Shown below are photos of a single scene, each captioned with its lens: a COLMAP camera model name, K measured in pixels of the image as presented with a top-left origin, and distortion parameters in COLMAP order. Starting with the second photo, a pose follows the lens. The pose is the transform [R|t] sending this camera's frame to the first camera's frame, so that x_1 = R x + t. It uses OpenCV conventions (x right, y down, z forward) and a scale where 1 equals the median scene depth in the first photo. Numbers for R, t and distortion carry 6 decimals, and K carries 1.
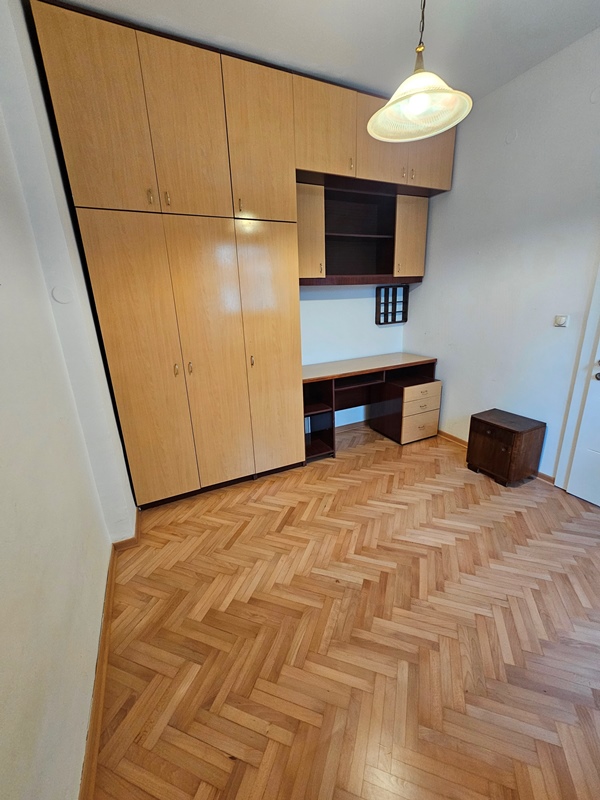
lens RADIAL K [[321.3, 0, 301.6], [0, 321.3, 397.4], [0, 0, 1]] dist [0.002601, 0.000696]
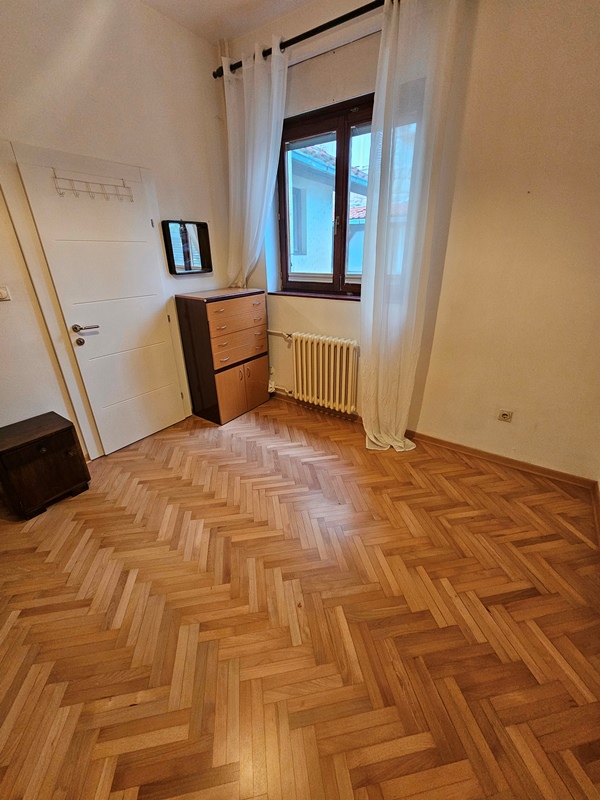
lens RADIAL K [[321.3, 0, 300.5], [0, 321.3, 400.3], [0, 0, 1]] dist [0.002601, 0.000696]
pose [[-0.478354, -0.321041, 0.817380, -0.337793], [0.284195, 0.824097, 0.489998, -0.227094], [-0.830909, 0.466688, -0.302972, 0.856389]]
